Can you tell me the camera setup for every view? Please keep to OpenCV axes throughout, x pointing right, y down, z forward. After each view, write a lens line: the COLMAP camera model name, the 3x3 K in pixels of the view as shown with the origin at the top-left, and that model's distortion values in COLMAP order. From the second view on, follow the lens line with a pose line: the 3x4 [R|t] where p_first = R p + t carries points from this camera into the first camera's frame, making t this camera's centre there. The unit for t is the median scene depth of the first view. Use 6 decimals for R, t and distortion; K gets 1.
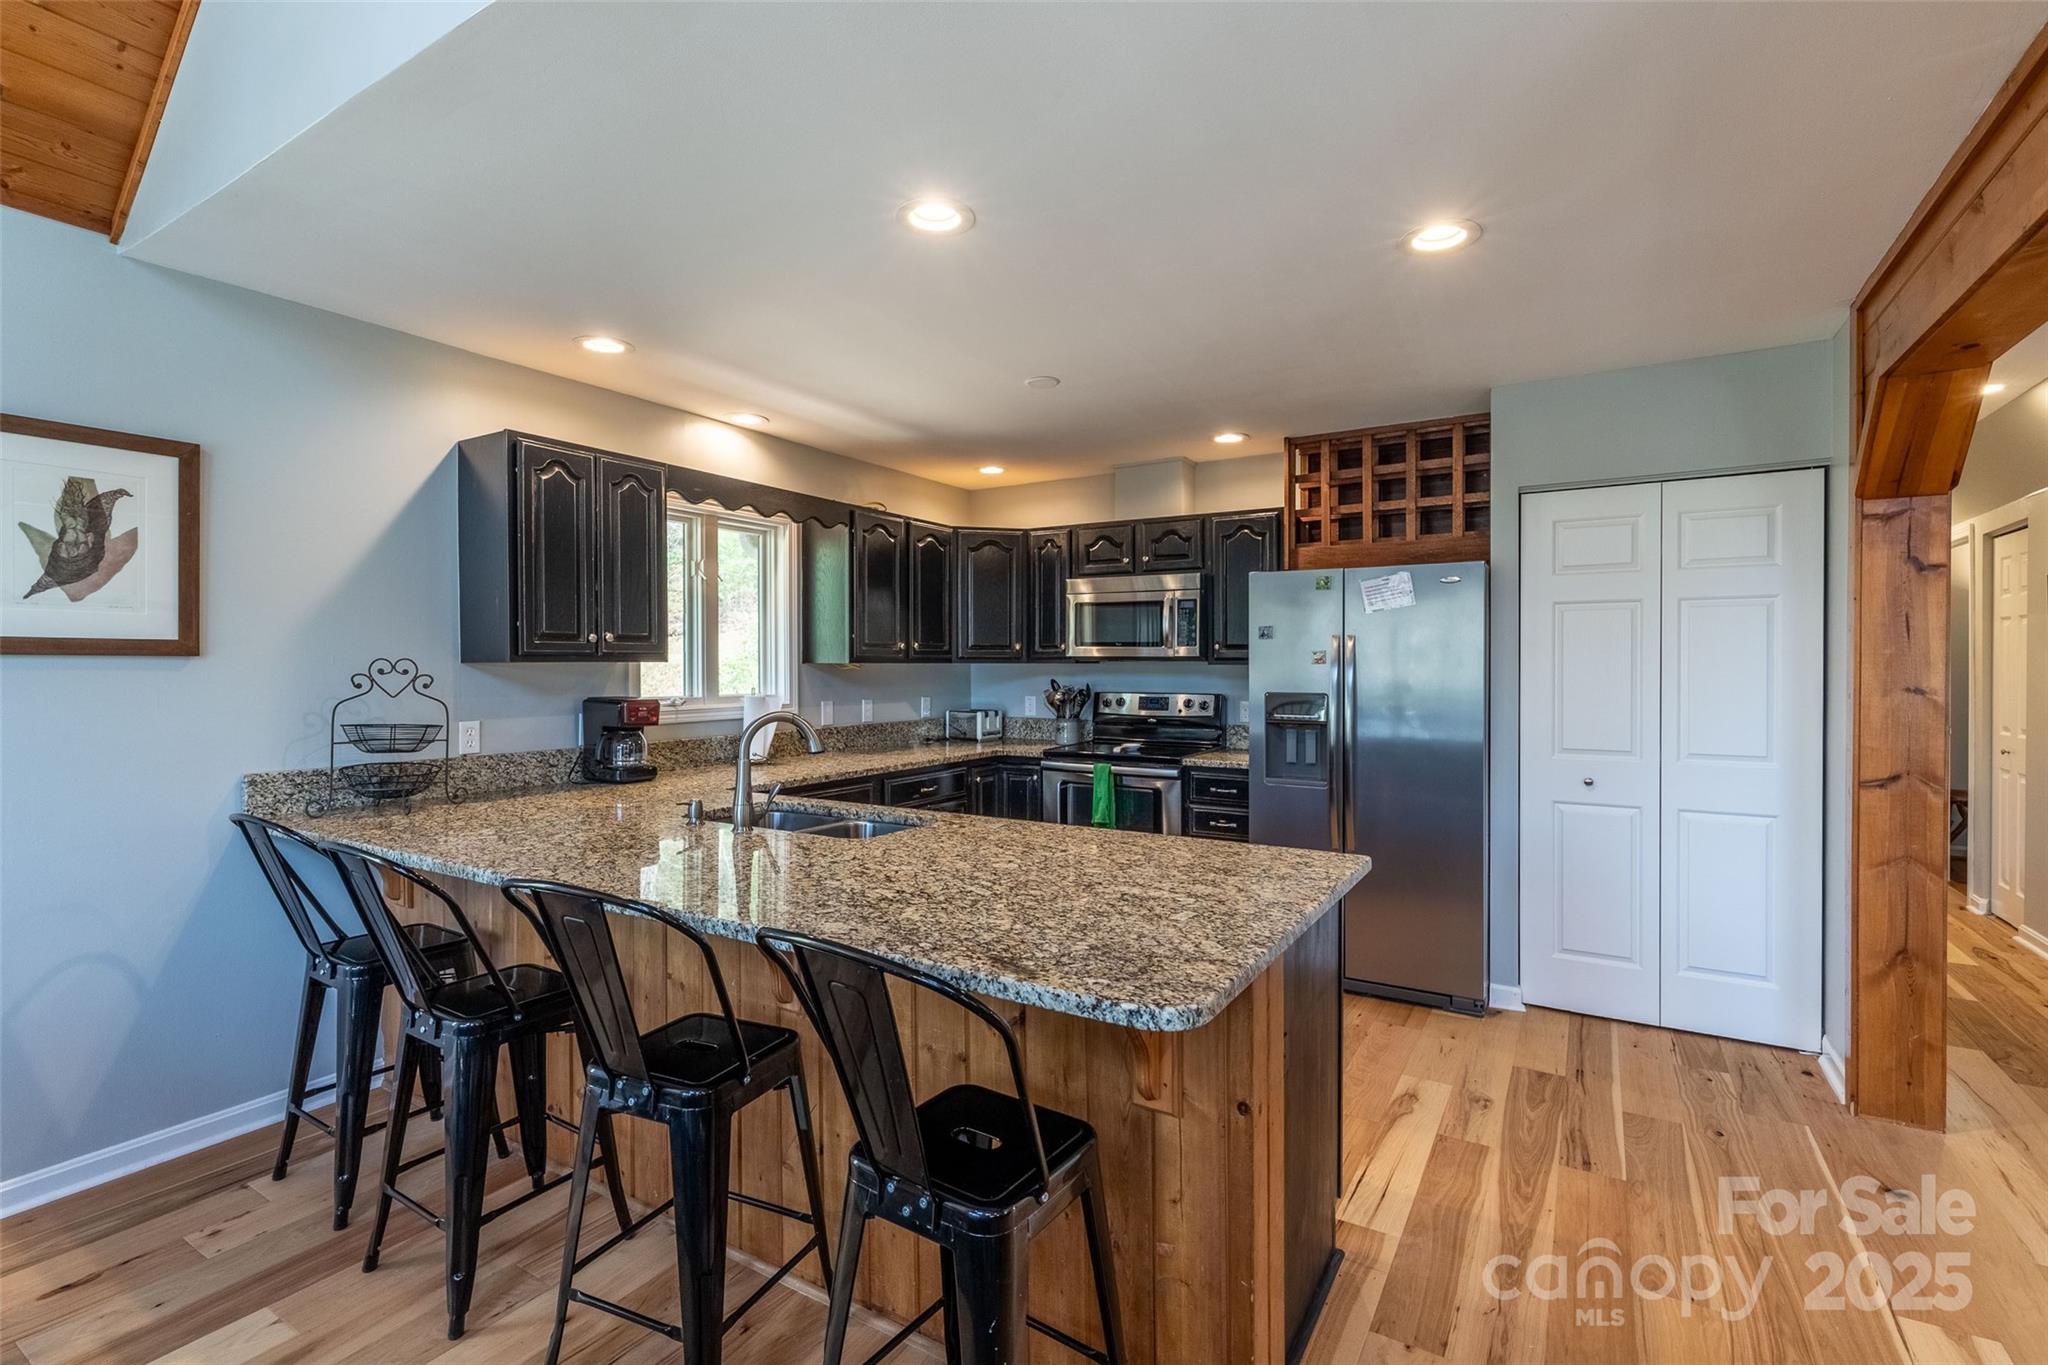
lens RADIAL K [[930.3, 0, 1017.4], [0, 930.3, 661.3], [0, 0, 1]] dist [-0.000431, 0.000140]
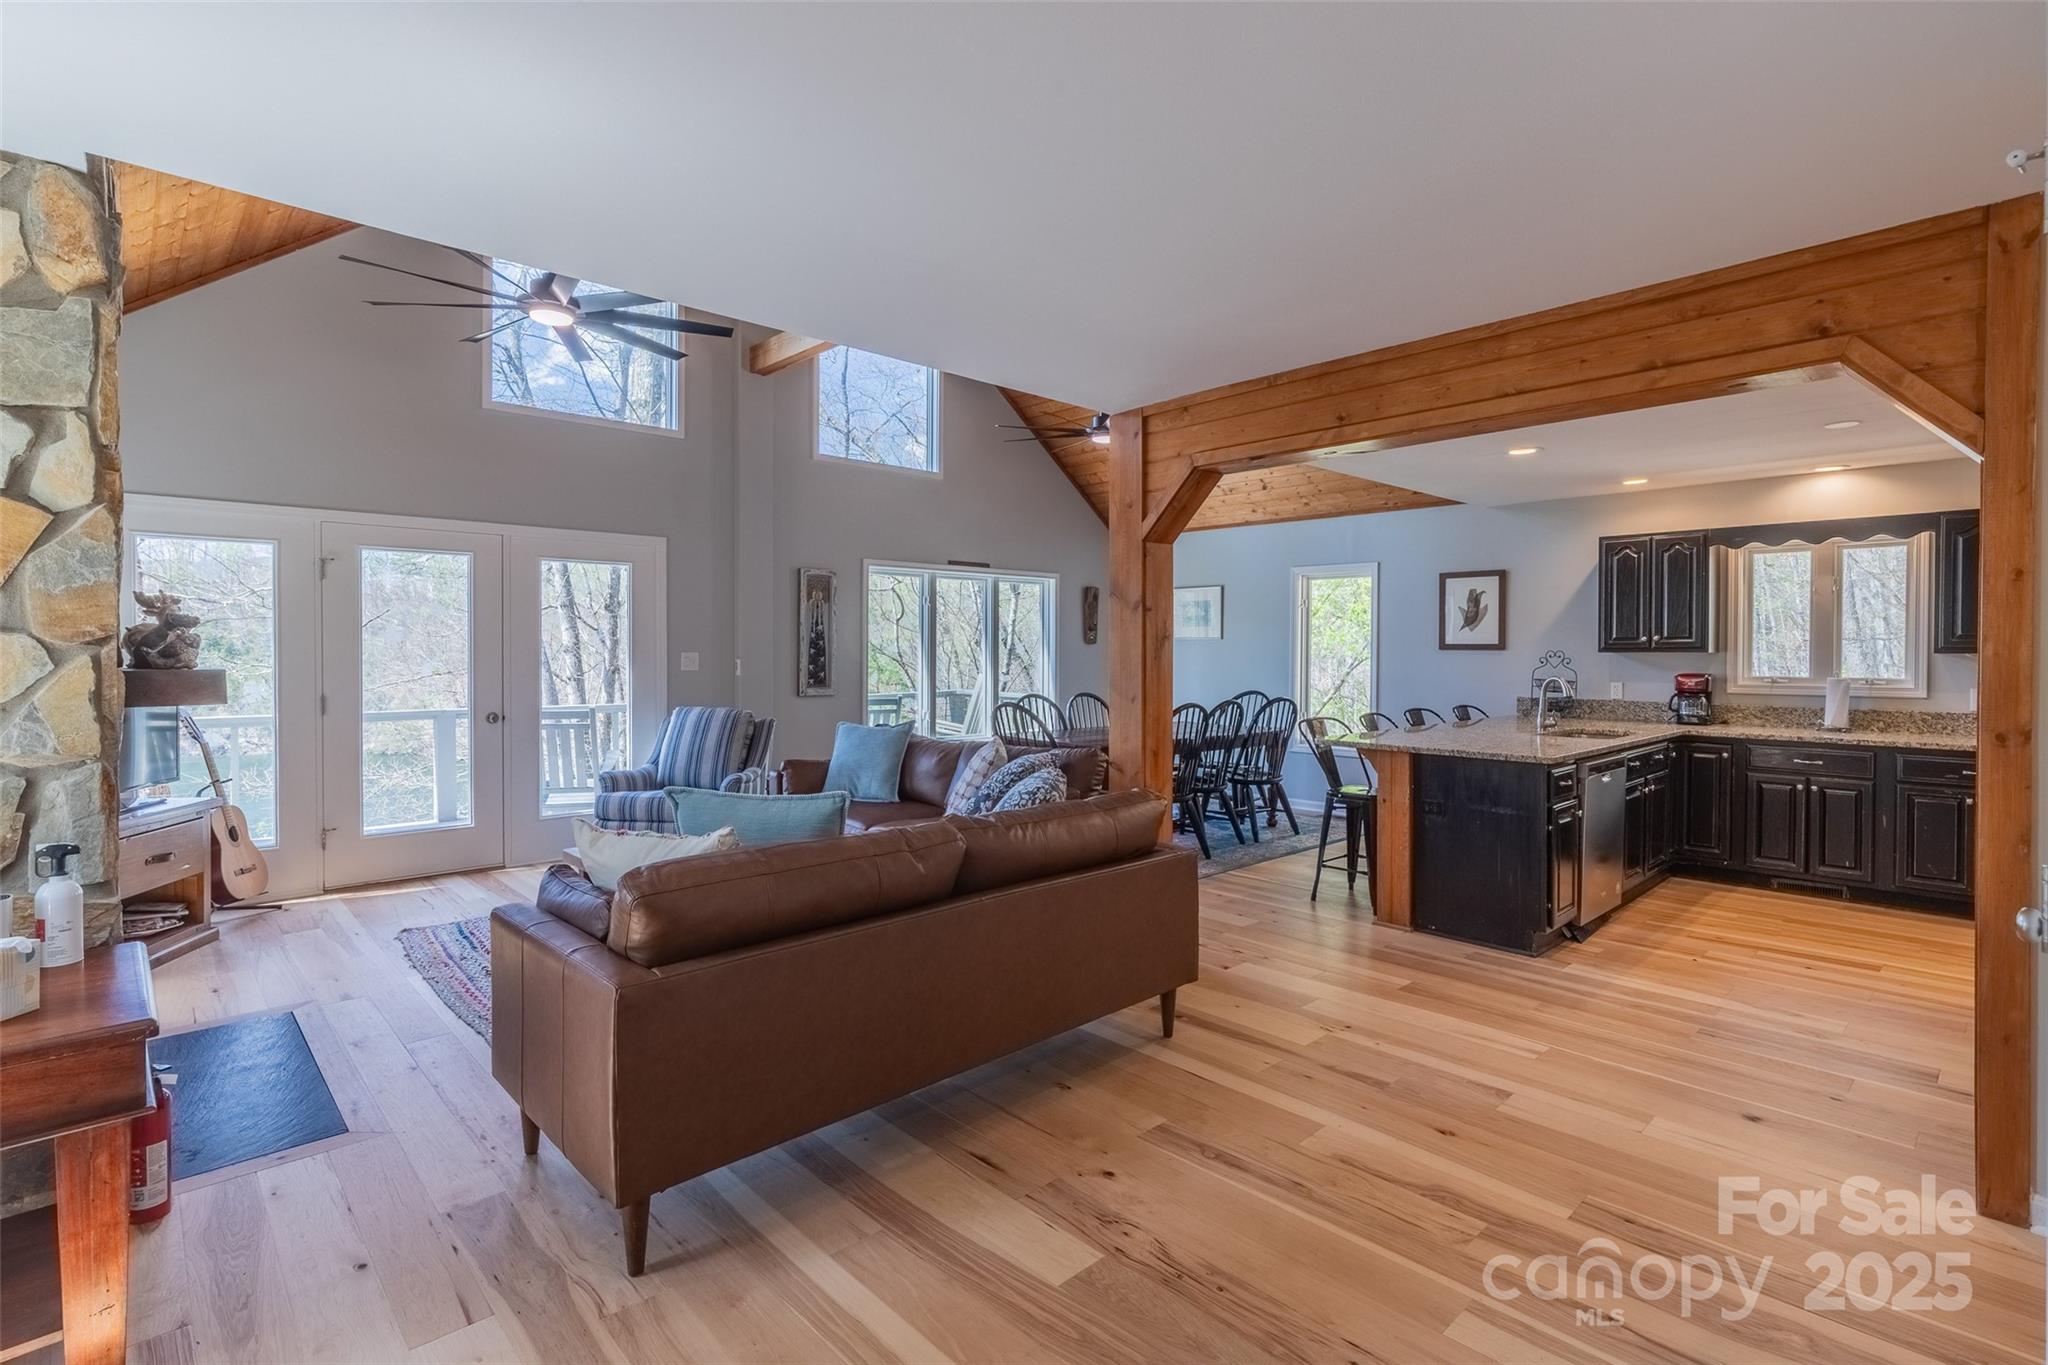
lens RADIAL K [[964.7, 0, 1045.8], [0, 964.7, 656.7], [0, 0, 1]] dist [0.000723, 0.000683]
pose [[-0.242976, 0.006615, -0.970010, 1.375993], [-0.000664, 0.999975, 0.006986, -0.002871], [0.970032, 0.002342, -0.242966, 0.263566]]
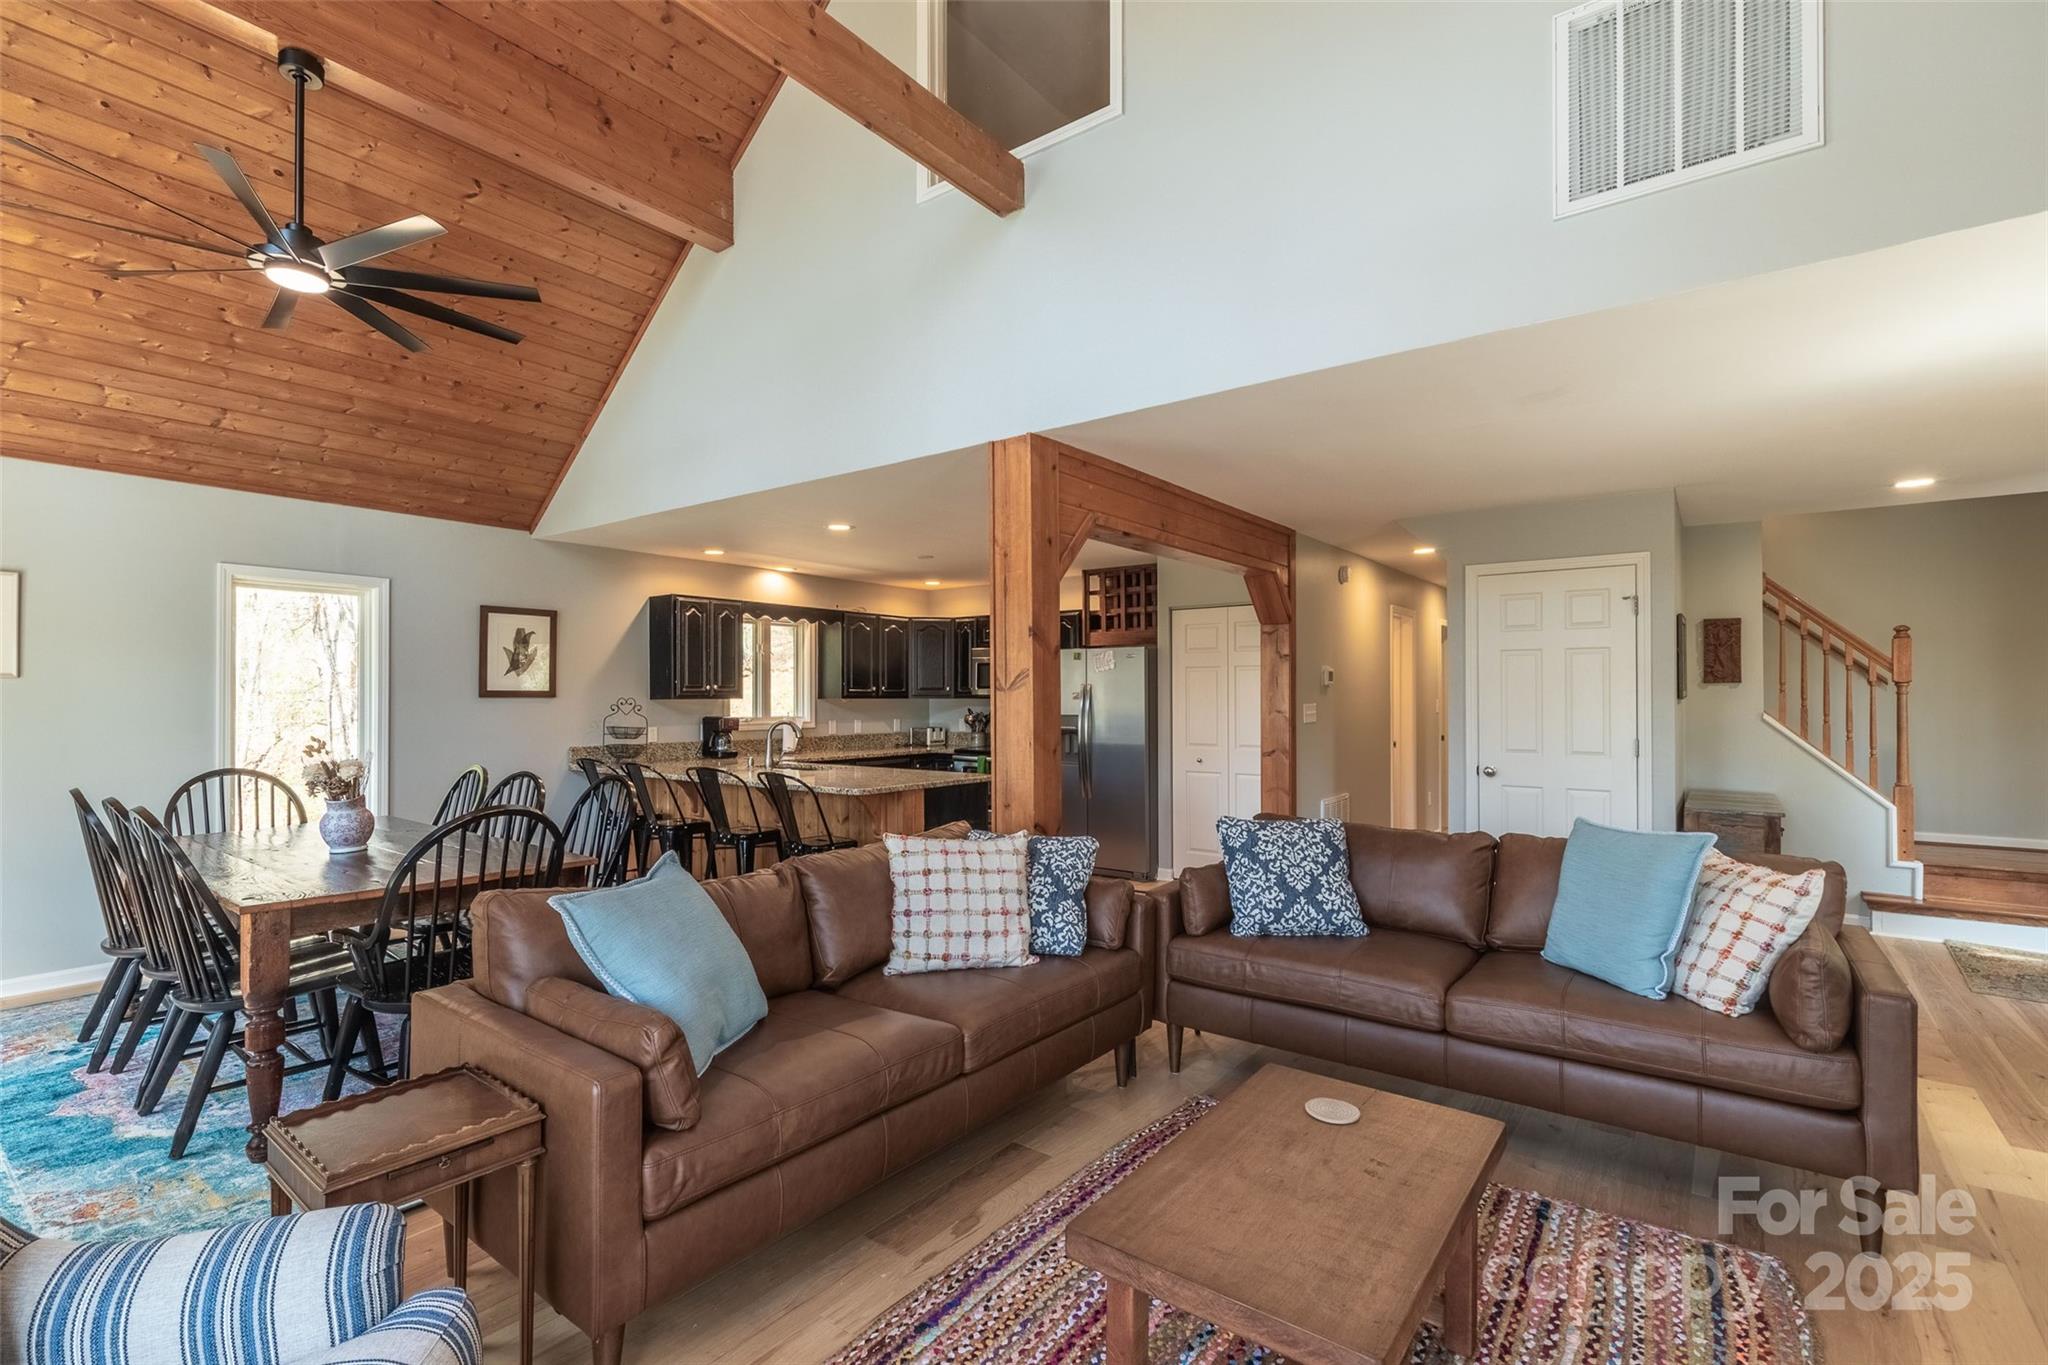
lens RADIAL K [[930.3, 0, 987.1], [0, 930.3, 672.0], [0, 0, 1]] dist [-0.000431, 0.000140]
pose [[0.993107, -0.005304, -0.117090, 0.348067], [0.002440, 0.999695, -0.024590, -0.005969], [0.117185, 0.024135, 0.992817, -0.848563]]
